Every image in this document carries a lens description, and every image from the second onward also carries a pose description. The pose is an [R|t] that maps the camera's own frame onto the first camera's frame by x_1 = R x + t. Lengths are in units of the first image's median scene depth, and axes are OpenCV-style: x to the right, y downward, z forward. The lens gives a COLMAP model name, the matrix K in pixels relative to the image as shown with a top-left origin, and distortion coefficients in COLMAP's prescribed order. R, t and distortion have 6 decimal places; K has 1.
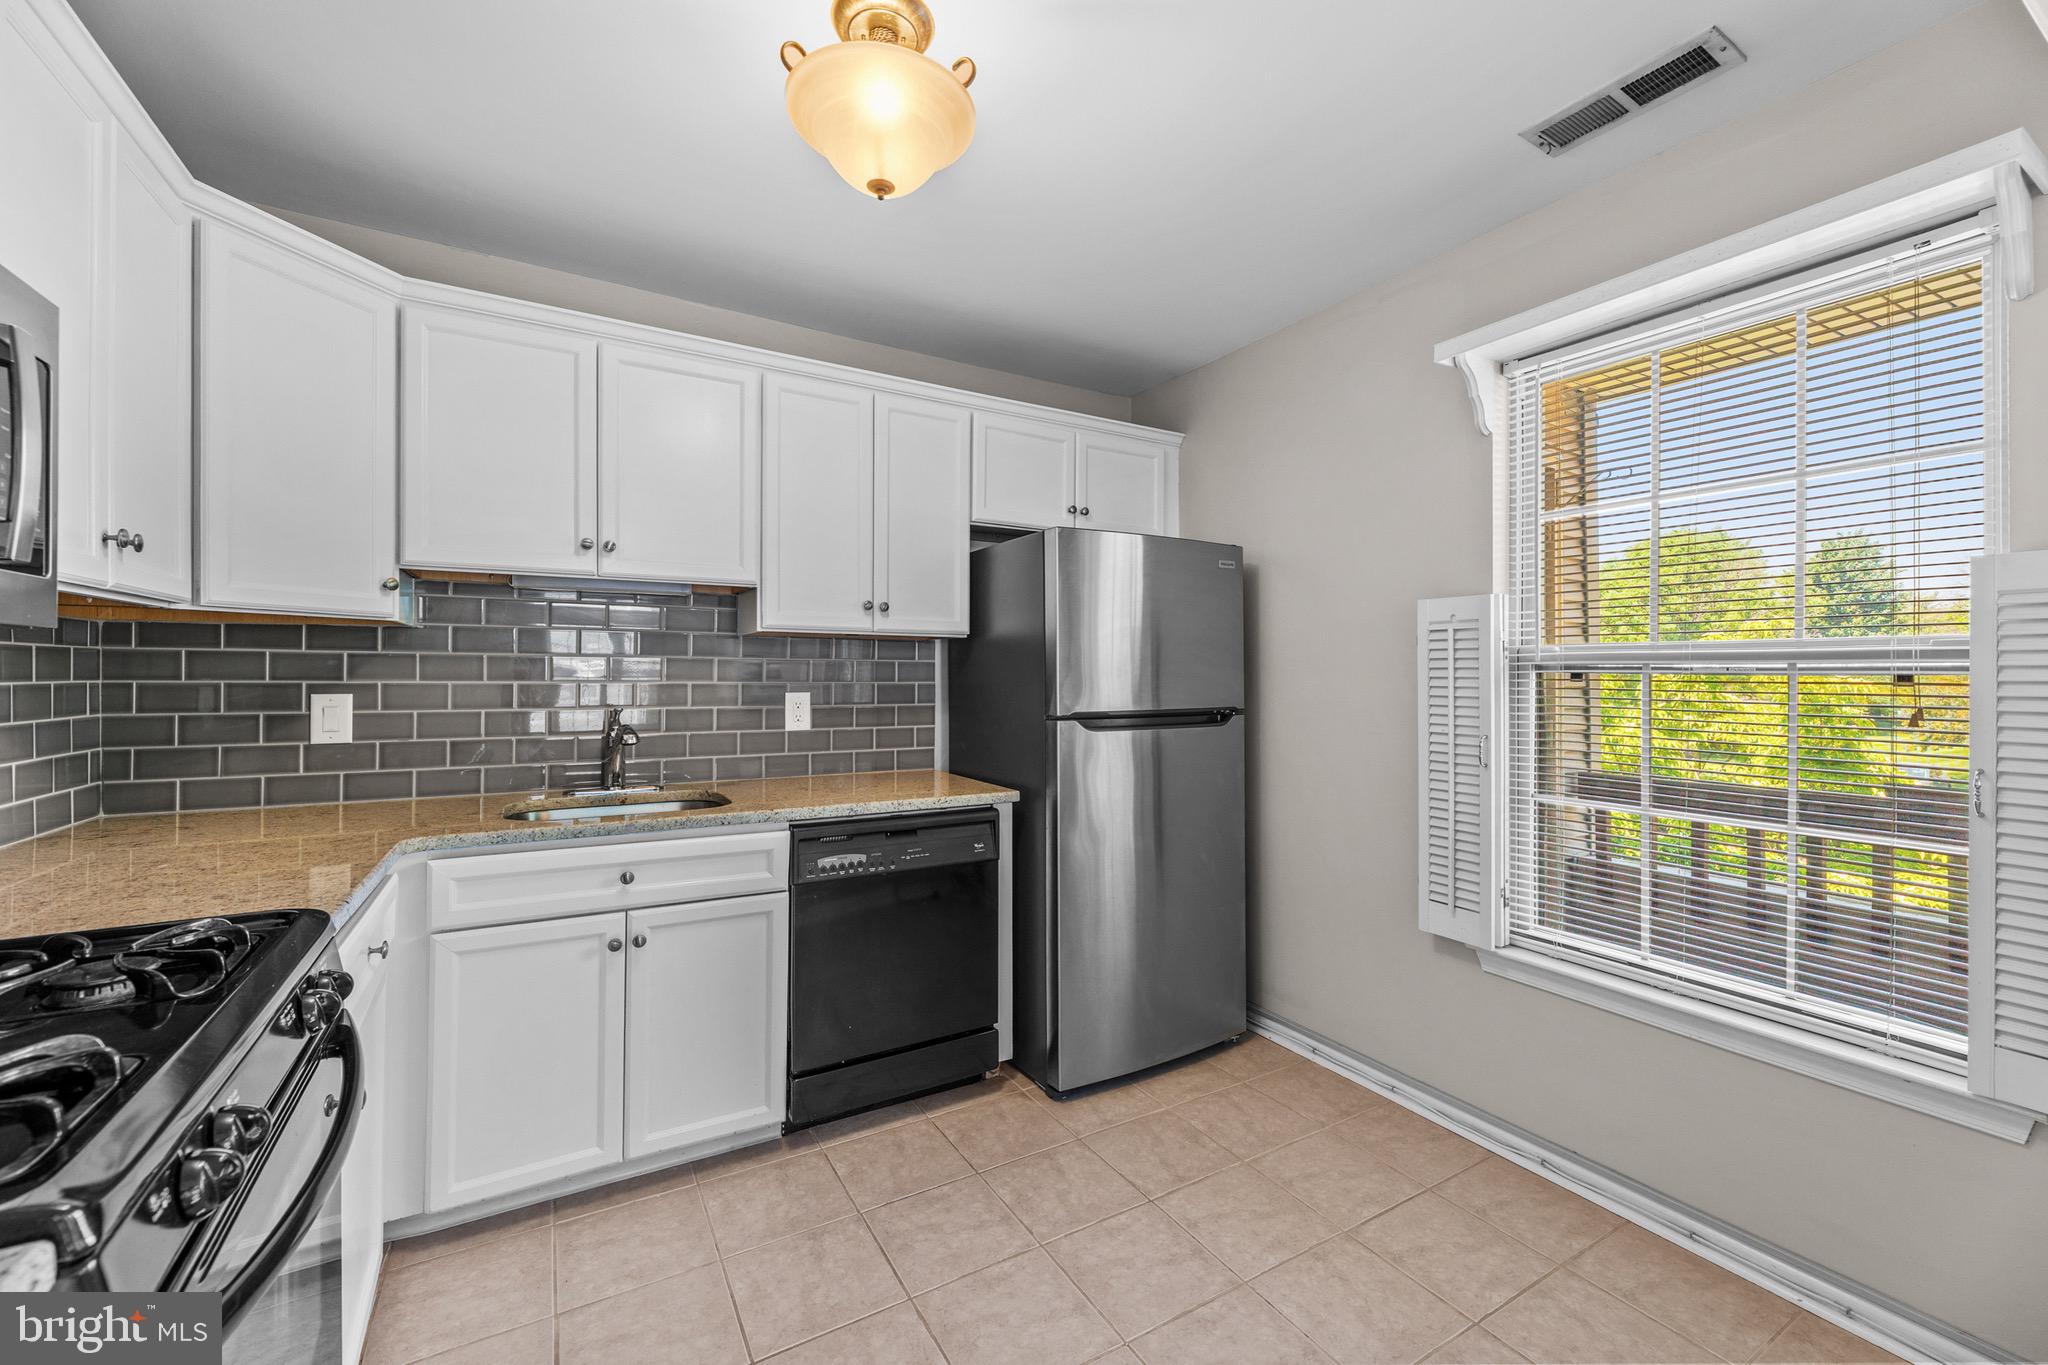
lens RADIAL K [[830.4, 0, 1020.1], [0, 830.4, 676.2], [0, 0, 1]] dist [0.000246, 0.000568]
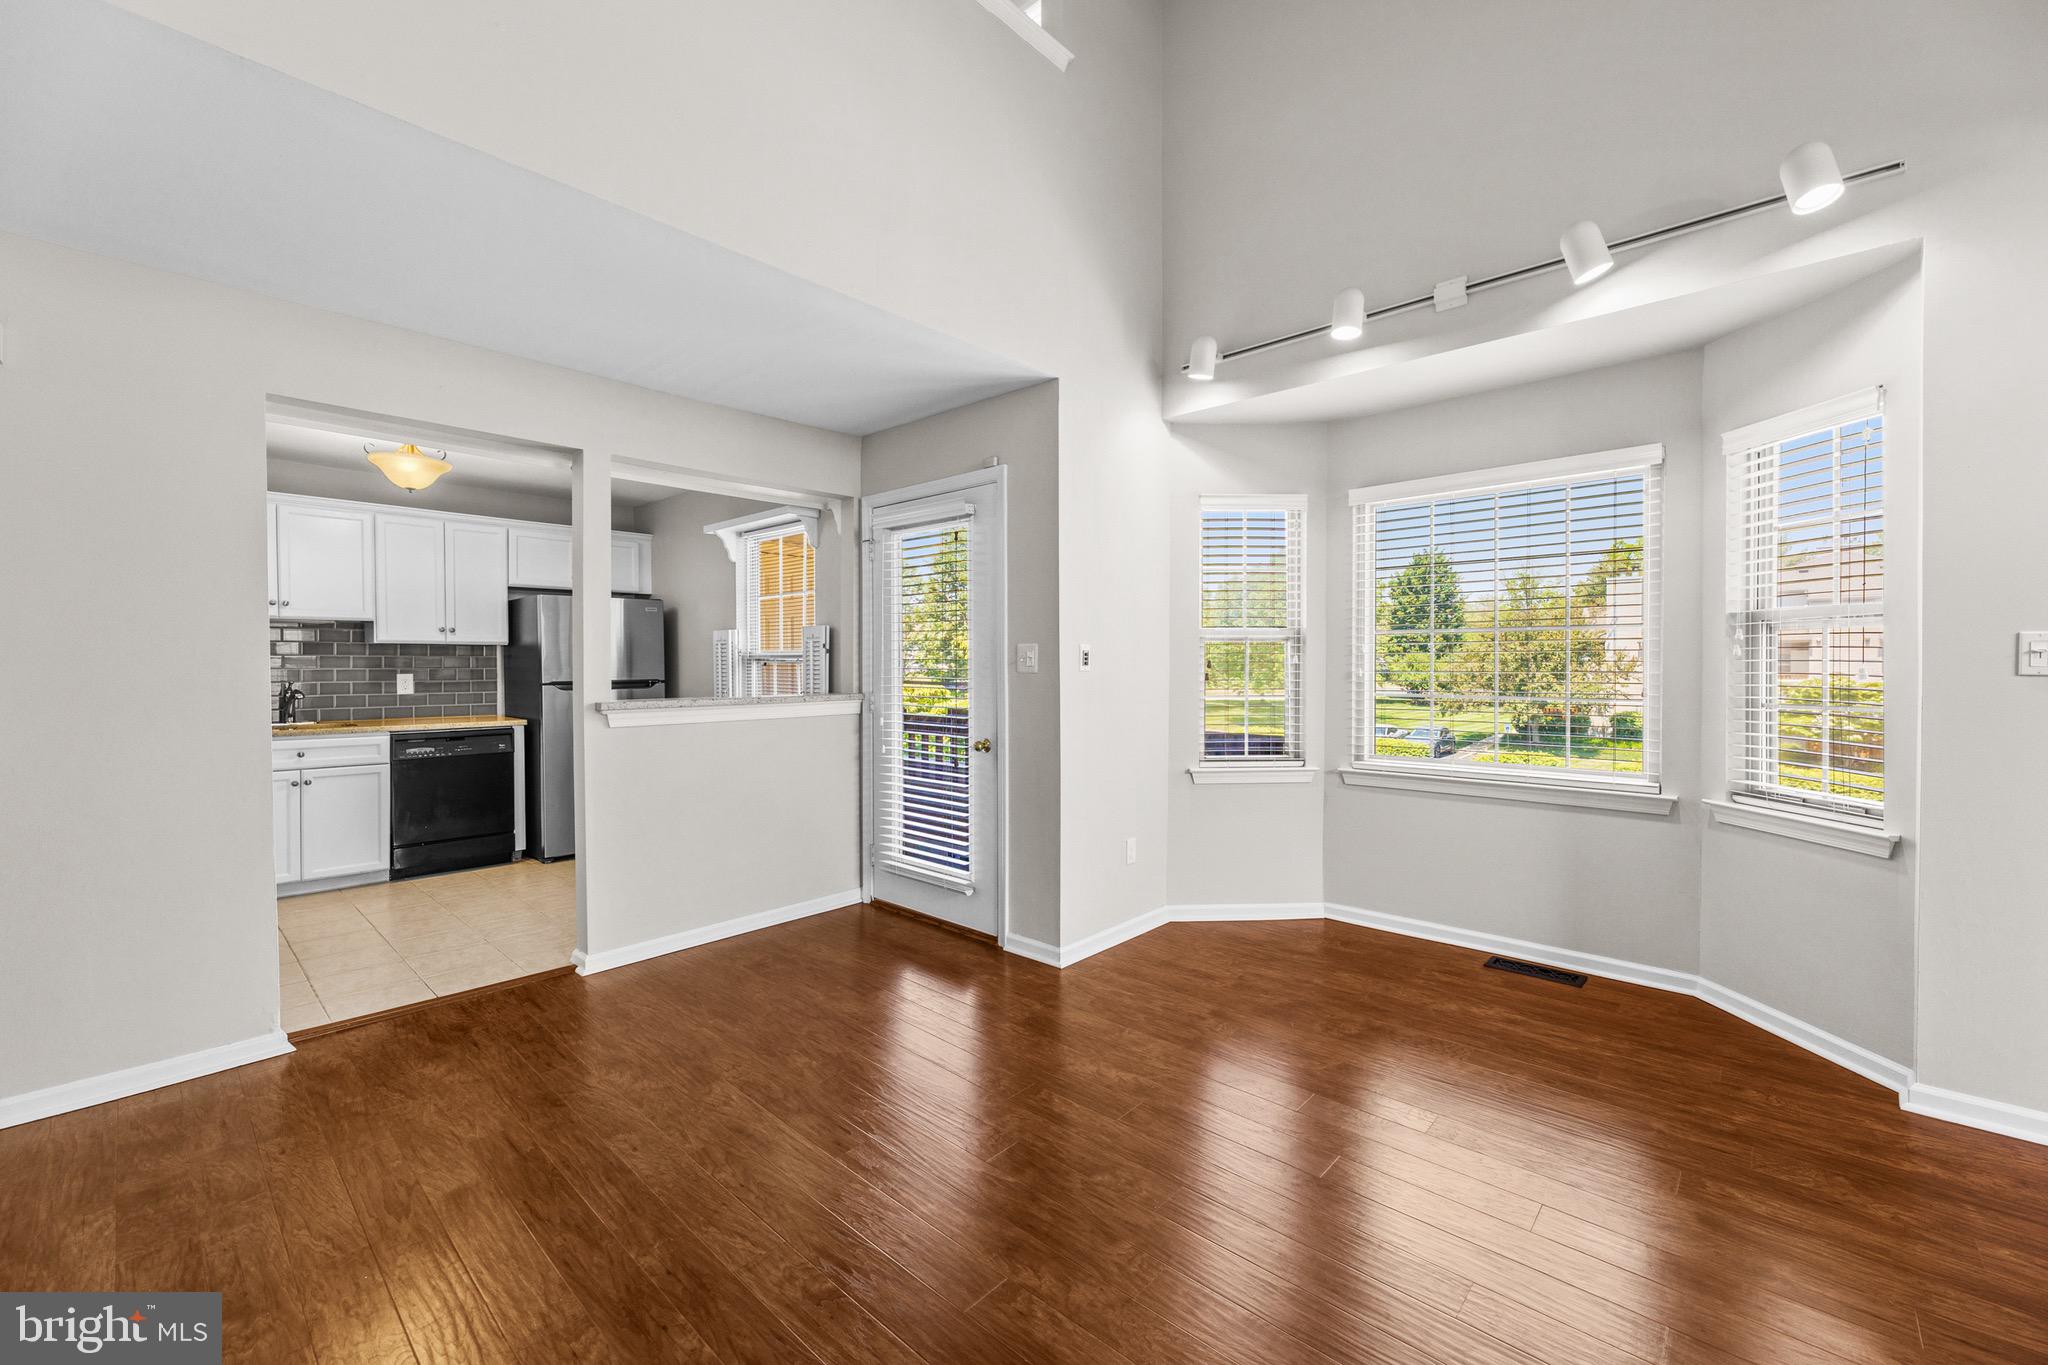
lens RADIAL K [[830.4, 0, 1027.9], [0, 830.4, 672.4], [0, 0, 1]] dist [0.000246, 0.000568]
pose [[0.953672, -0.009388, 0.300703, 0.583623], [0.005166, 0.999877, 0.014833, -0.004631], [-0.300805, -0.012593, 0.953603, -1.386040]]
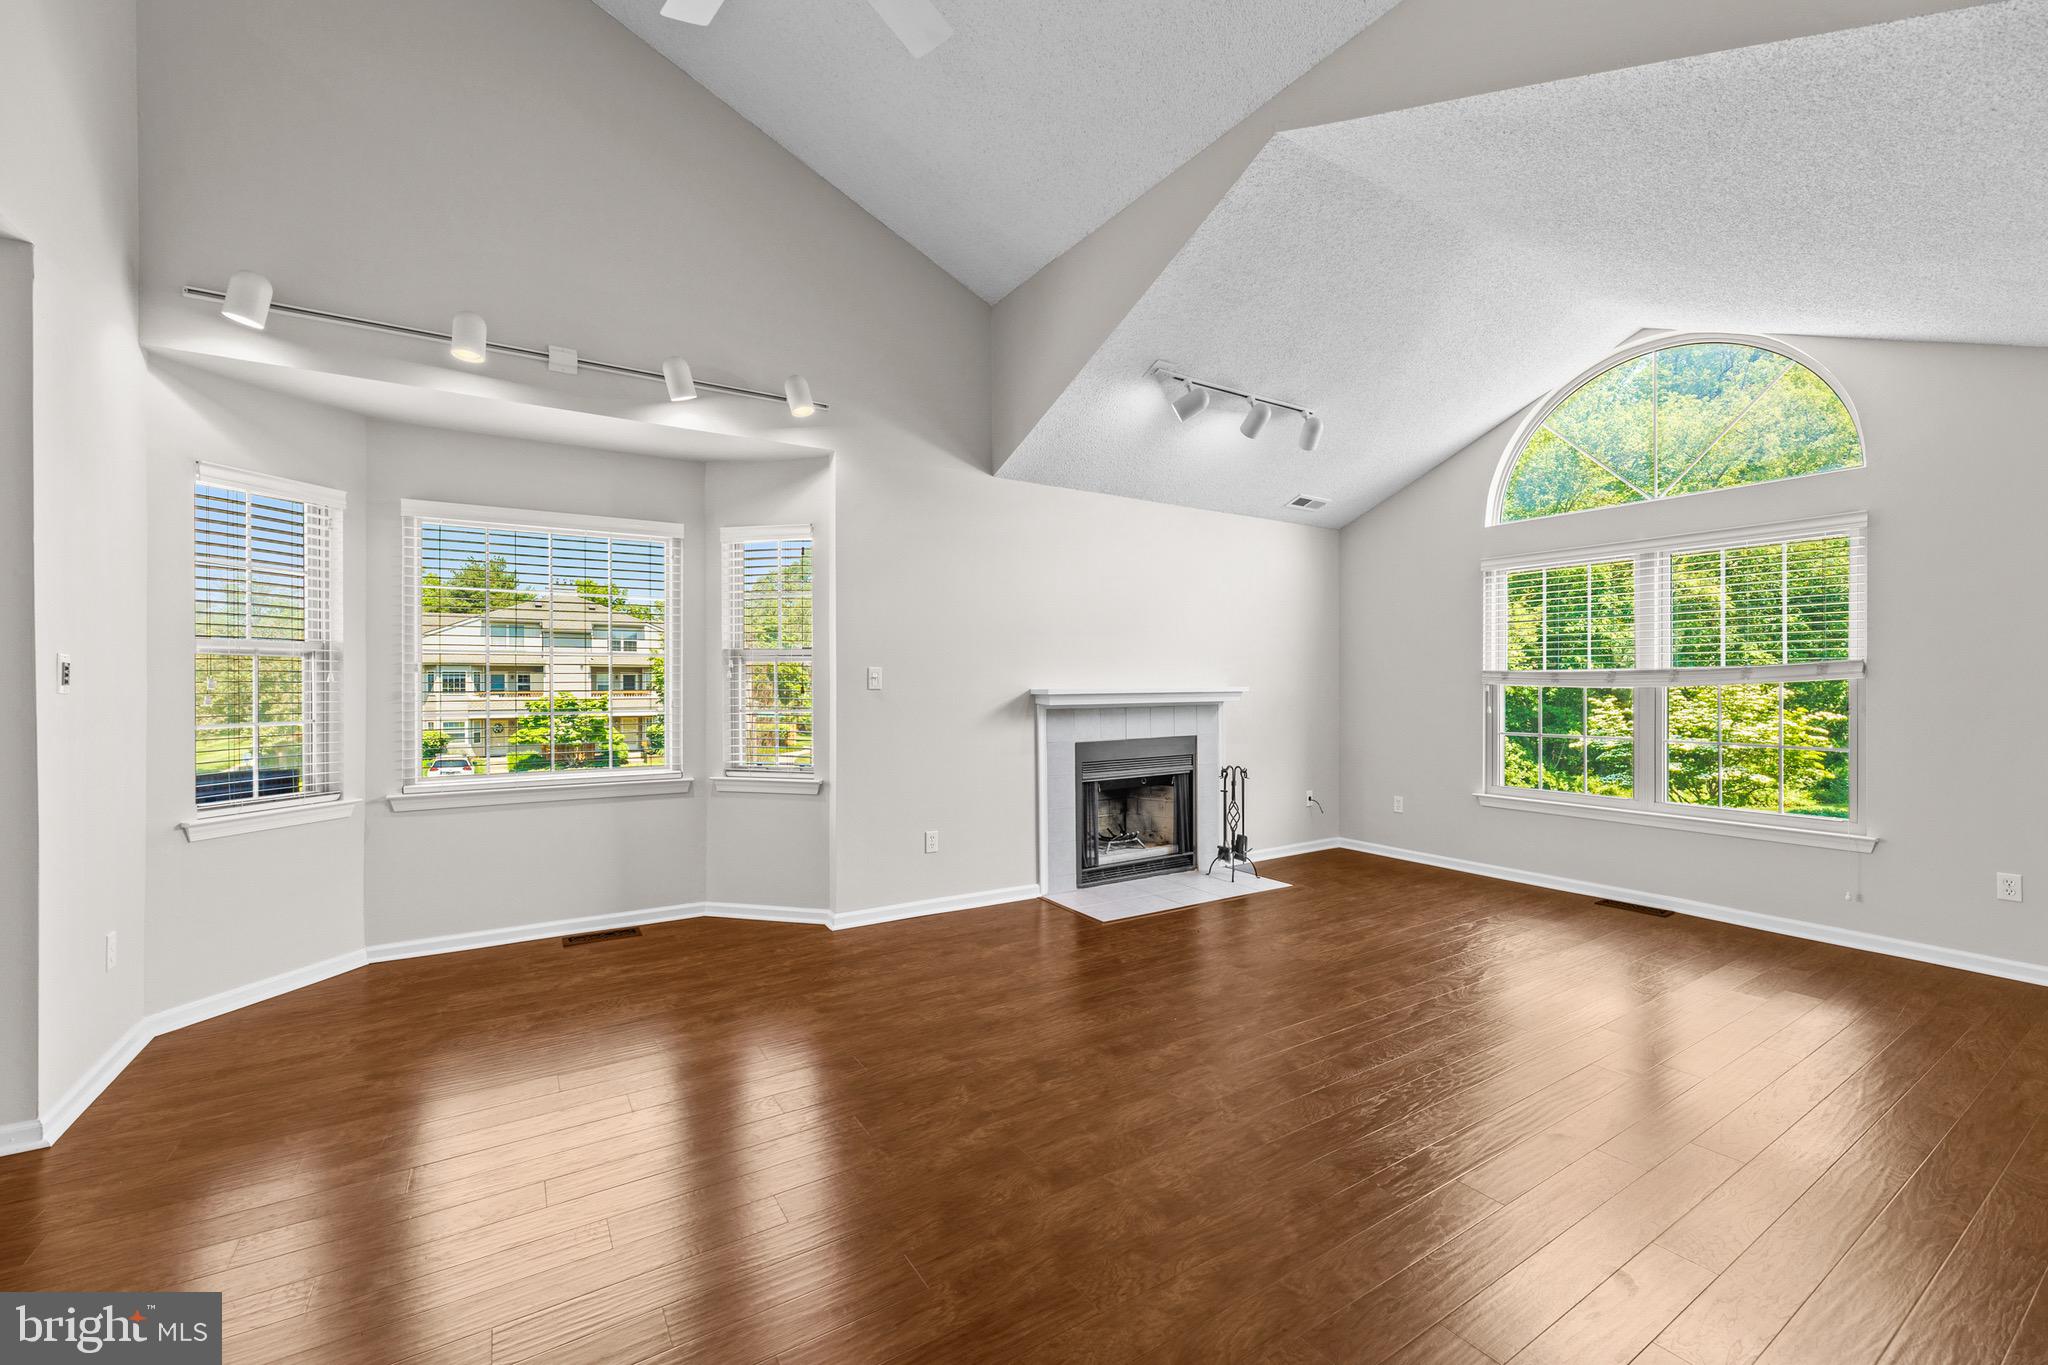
lens RADIAL K [[830.4, 0, 1031.1], [0, 830.4, 687.1], [0, 0, 1]] dist [0.000246, 0.000568]
pose [[-0.046009, -0.009242, 0.998898, 0.086429], [-0.003462, 0.999953, 0.009093, -0.004843], [-0.998935, -0.003040, -0.046038, -1.112203]]
